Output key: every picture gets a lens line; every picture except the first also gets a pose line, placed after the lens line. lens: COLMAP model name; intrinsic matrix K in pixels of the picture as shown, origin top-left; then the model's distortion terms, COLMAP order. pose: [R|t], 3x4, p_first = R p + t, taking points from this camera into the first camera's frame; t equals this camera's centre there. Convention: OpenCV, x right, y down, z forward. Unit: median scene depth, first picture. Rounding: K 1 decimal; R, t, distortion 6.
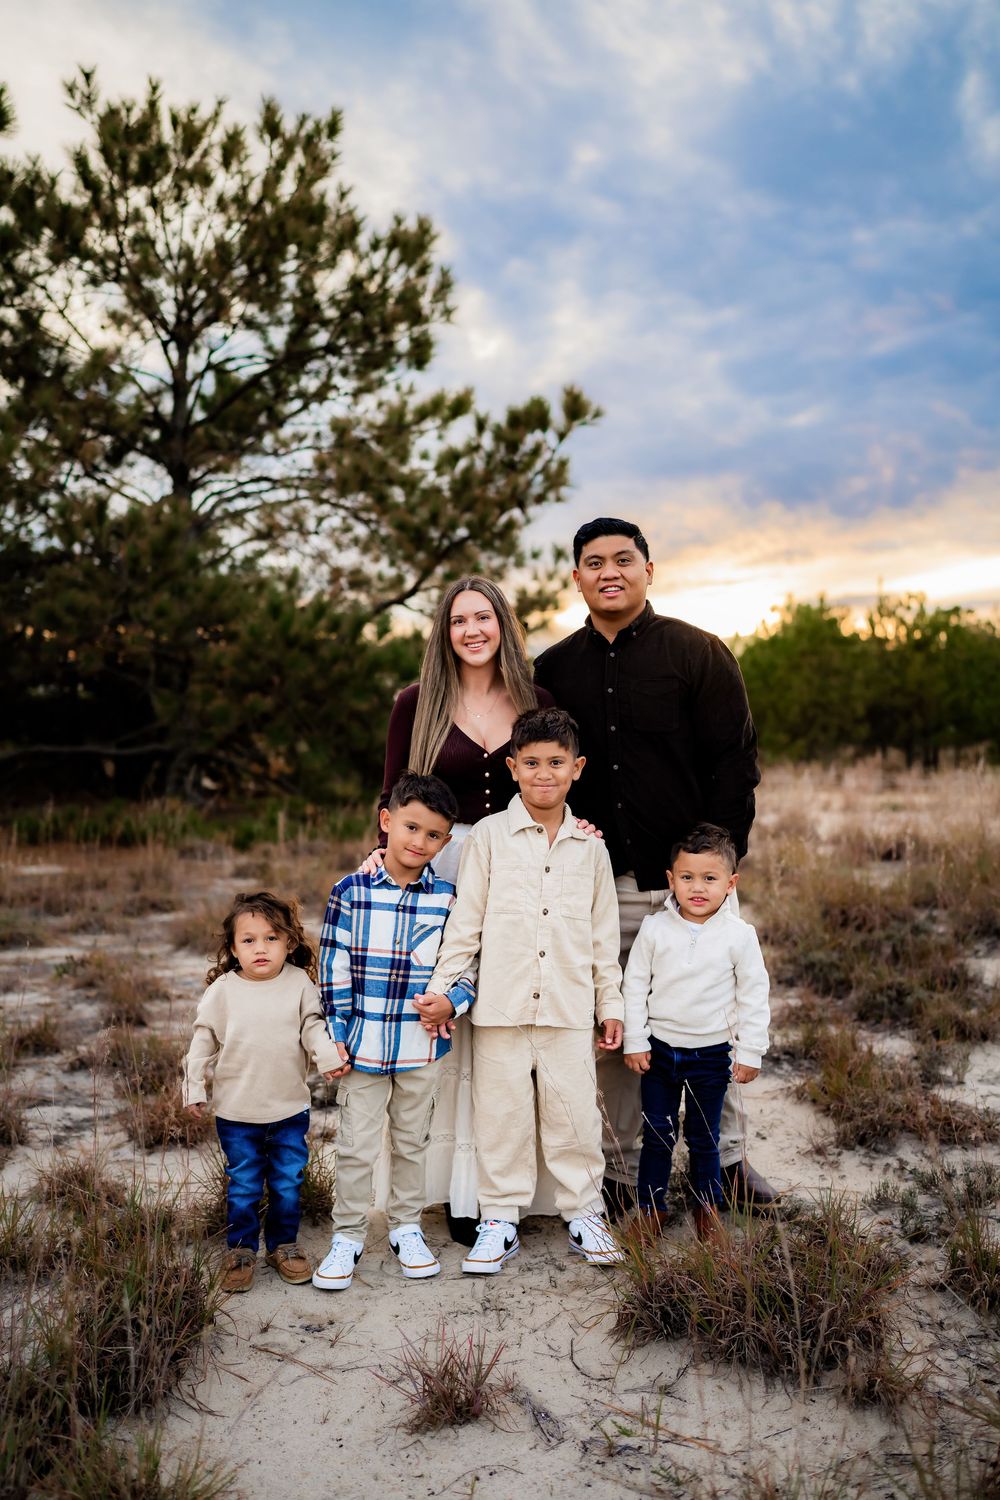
lens RADIAL K [[1468.1, 0, 500.0], [0, 1468.1, 750.0], [0, 0, 1]] dist [0.004809, 0.026189]
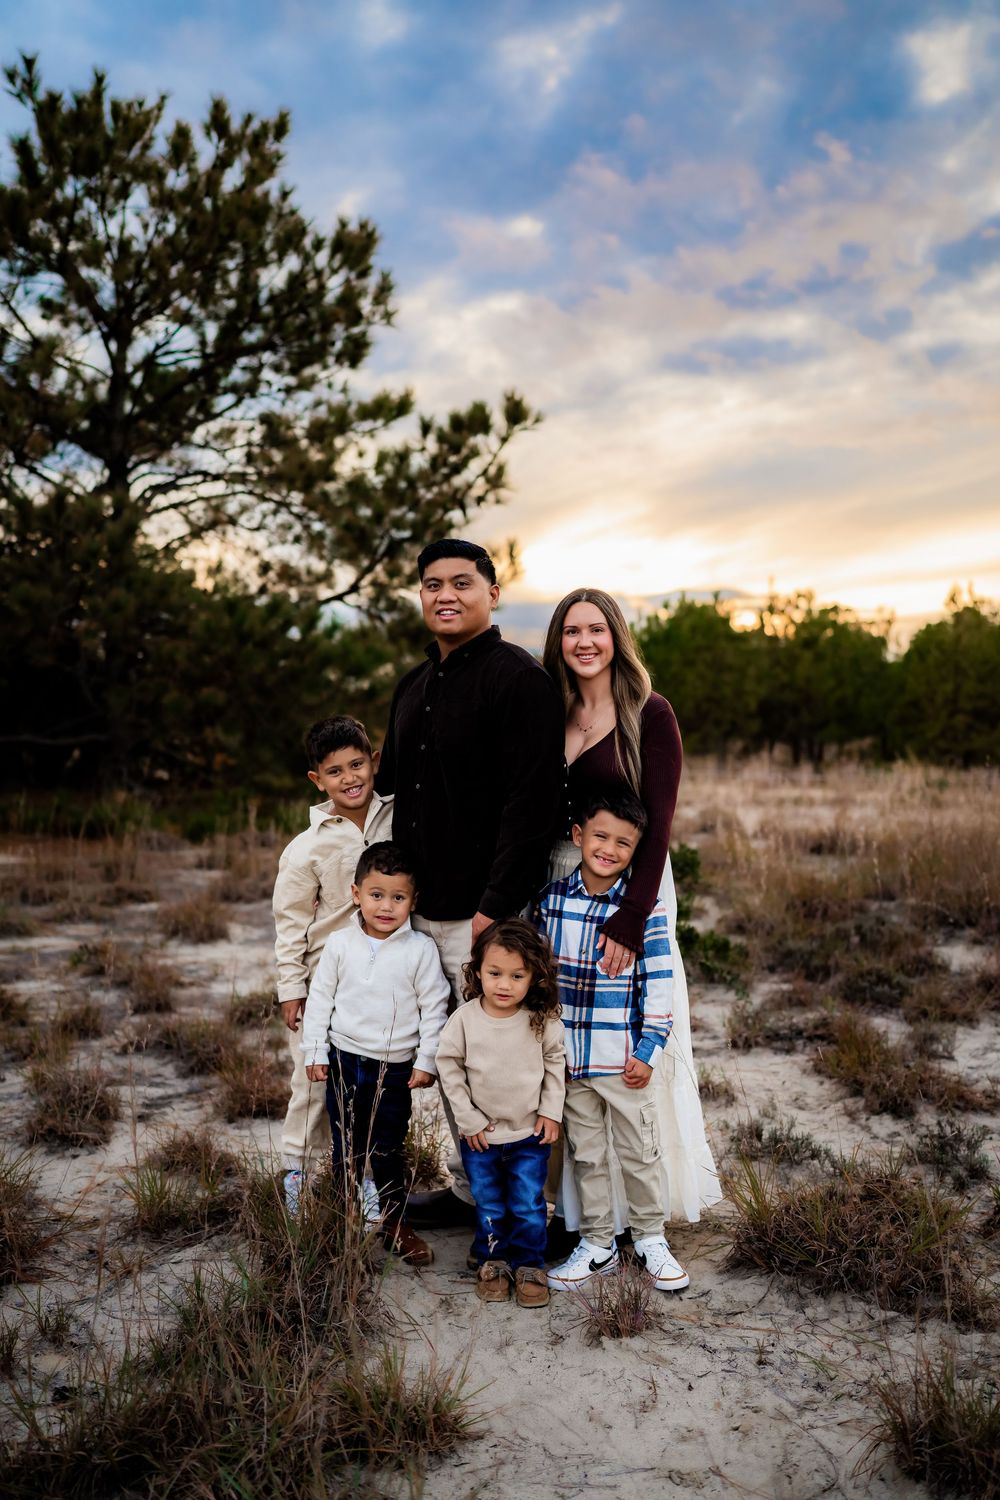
lens RADIAL K [[1479.8, 0, 500.0], [0, 1479.8, 750.0], [0, 0, 1]] dist [-0.028930, 0.160911]
pose [[0.995830, 0.010702, 0.090599, -0.048448], [-0.011459, 0.999904, 0.007843, -0.004605], [-0.090506, -0.008848, 0.995857, -0.032563]]
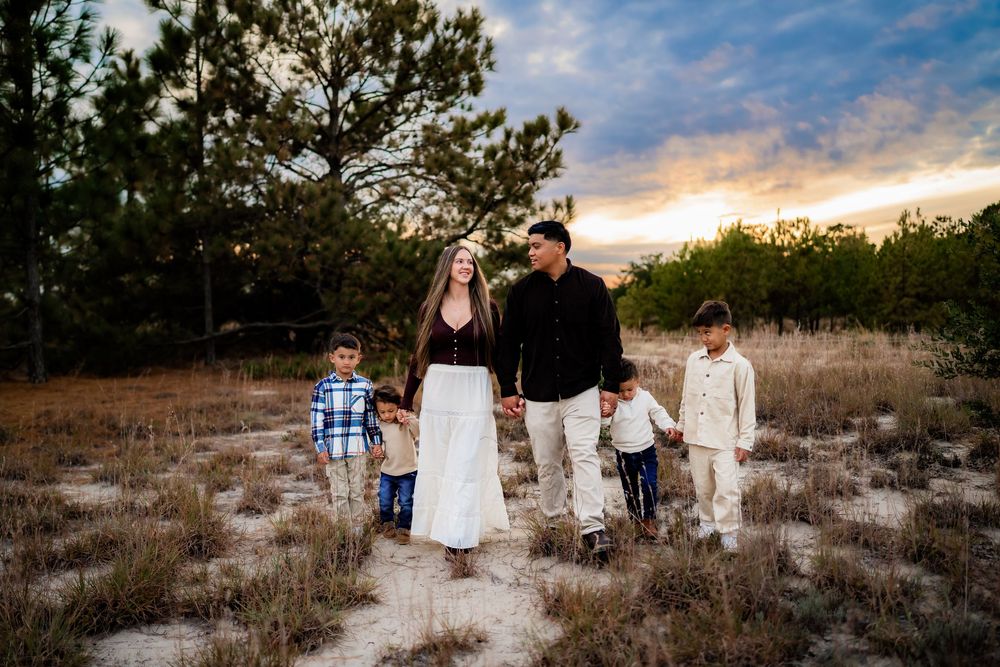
lens RADIAL K [[1008.9, 0, 500.0], [0, 1008.9, 333.5], [0, 0, 1]] dist [-0.029118, 0.189536]
pose [[0.998982, -0.008870, -0.044221, 0.024562], [0.009396, 0.999887, 0.011699, -0.001769], [0.044112, -0.012103, 0.998953, -0.166080]]
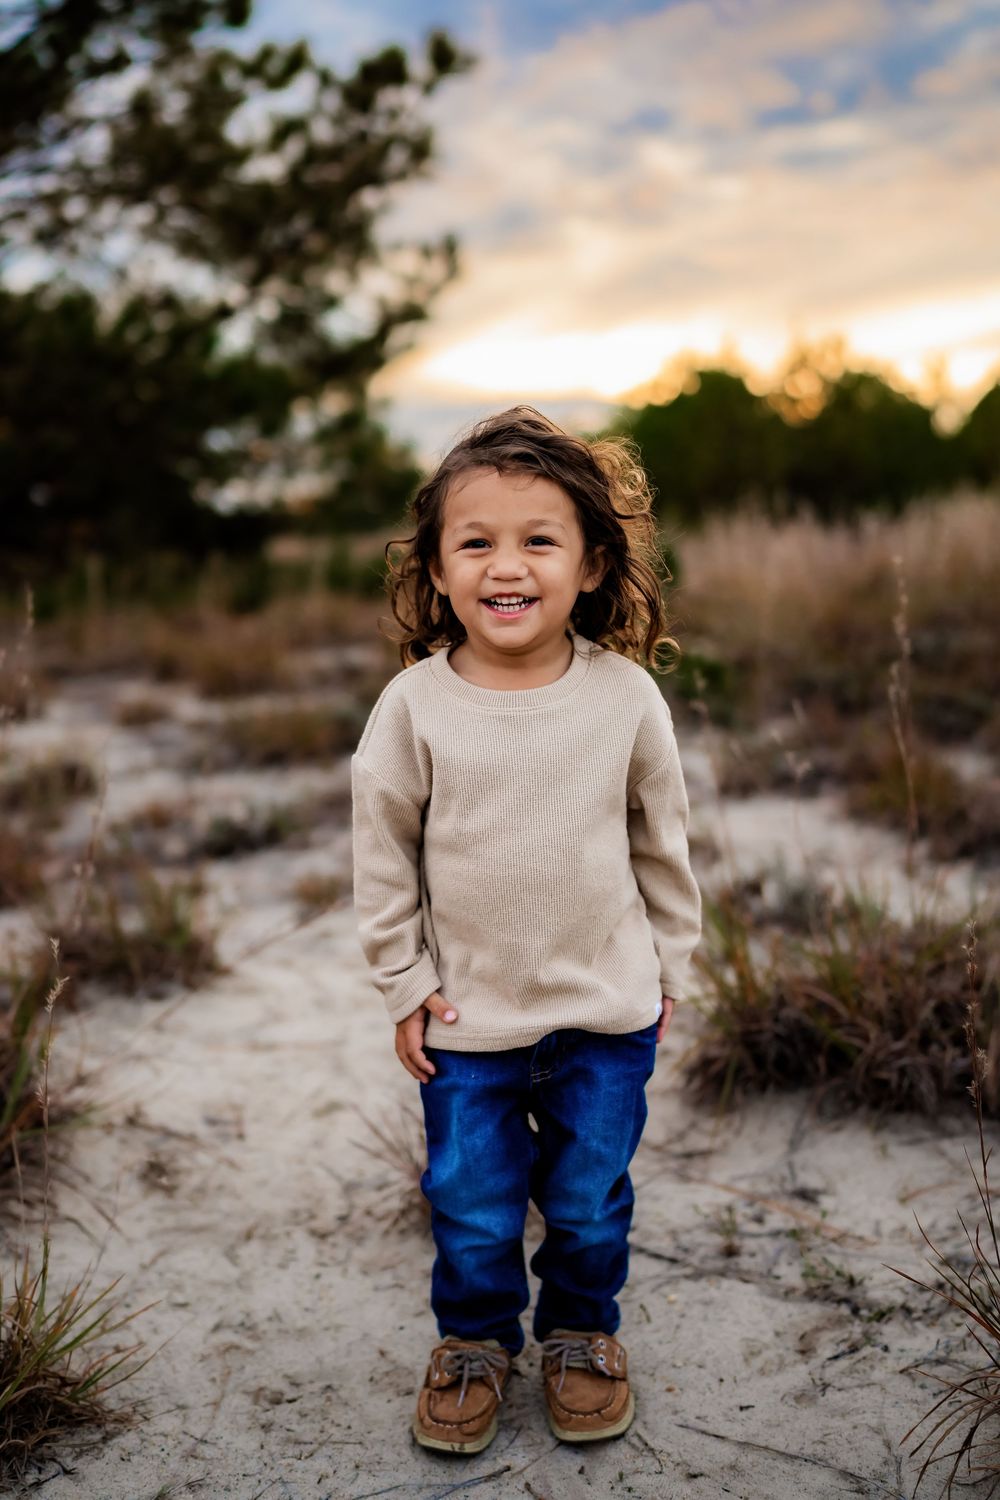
lens RADIAL K [[1711.7, 0, 444.9], [0, 1711.7, 677.7], [0, 0, 1]] dist [-0.028433, 0.163169]
pose [[0.997421, -0.038120, 0.060819, -0.014752], [0.034324, 0.997468, 0.062283, 0.038494], [-0.063039, -0.060035, 0.996204, 0.064015]]
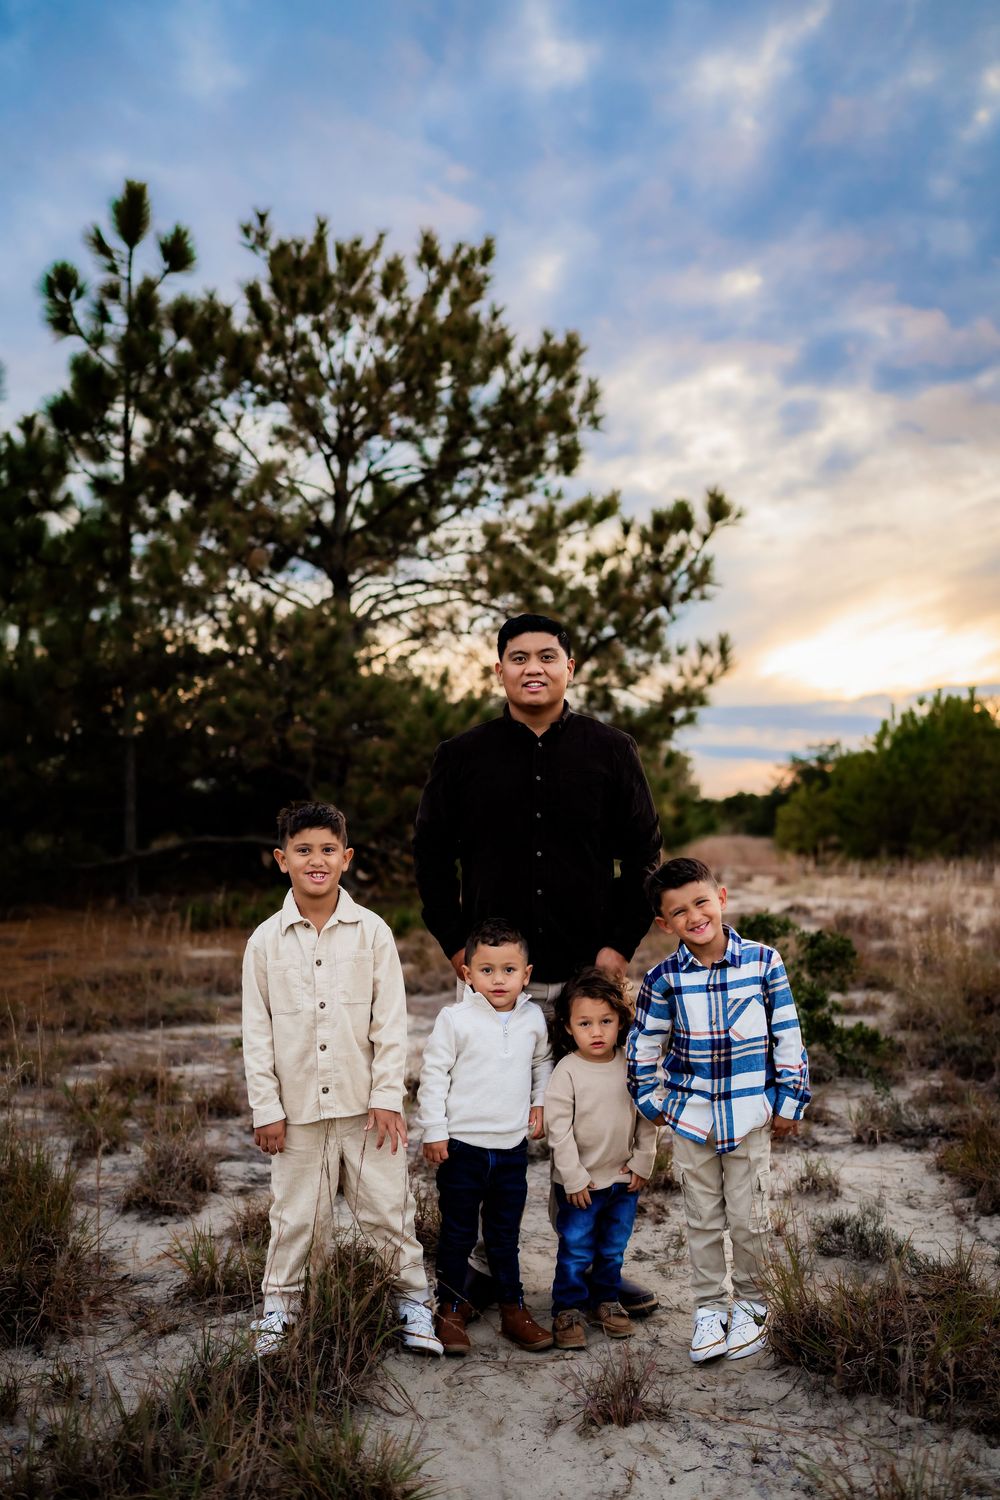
lens RADIAL K [[1479.8, 0, 500.0], [0, 1479.8, 750.0], [0, 0, 1]] dist [-0.028930, 0.160911]
pose [[0.995255, -0.003174, -0.097244, -0.001233], [-0.003129, 0.997907, -0.064596, 0.002761], [0.097246, 0.064594, 0.993162, -0.033111]]
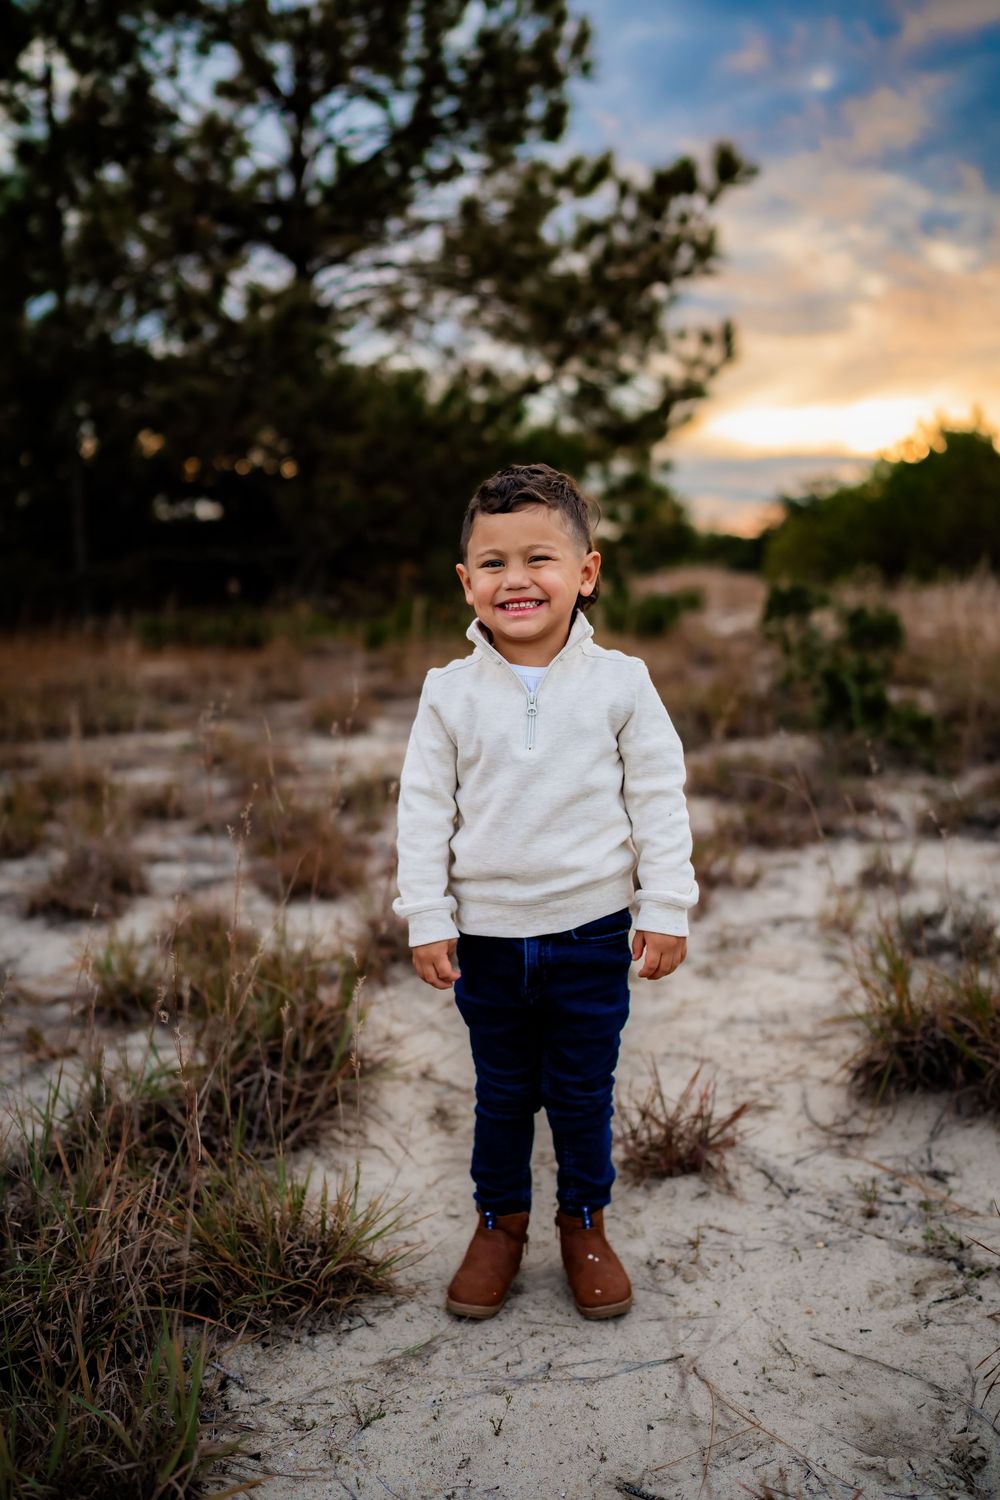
lens RADIAL K [[1473.3, 0, 501.0], [0, 1473.3, 753.0], [0, 0, 1]] dist [-0.025054, 0.153273]
pose [[0.996602, 0.004130, -0.082263, -0.011305], [0.004412, 0.994632, 0.103386, 0.029628], [0.082248, -0.103398, 0.991234, 0.045447]]
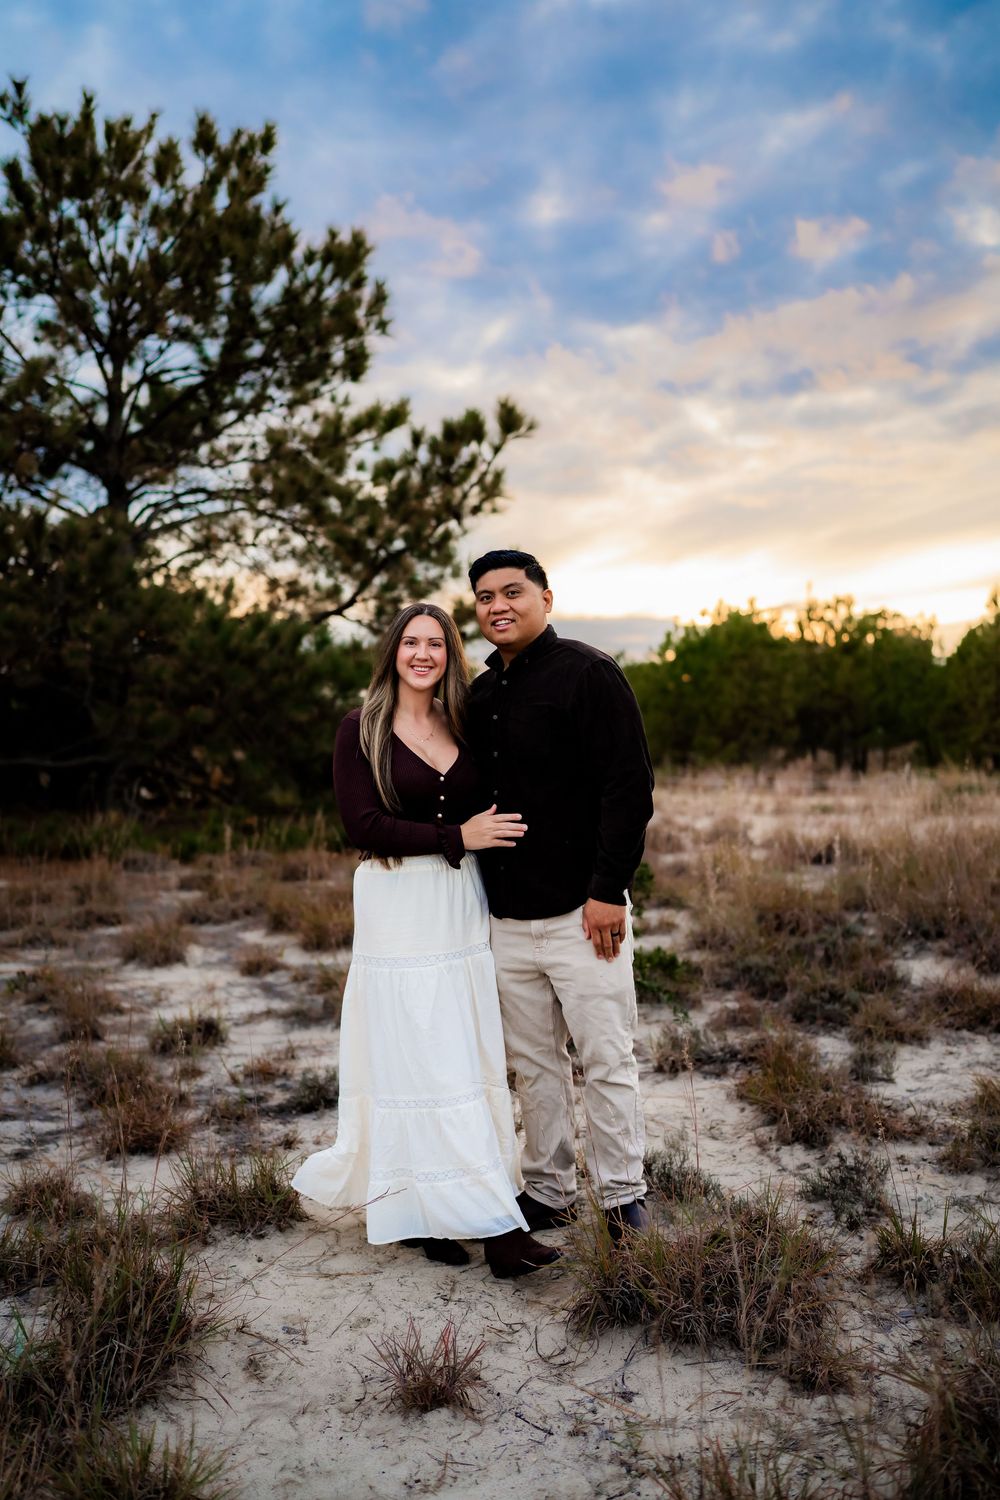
lens RADIAL K [[1473.3, 0, 501.0], [0, 1473.3, 753.0], [0, 0, 1]] dist [-0.025054, 0.153273]
pose [[0.998874, -0.009785, 0.046417, -0.004244], [0.009777, 0.999952, 0.000405, -0.003833], [-0.046419, 0.000049, 0.998922, -0.014464]]
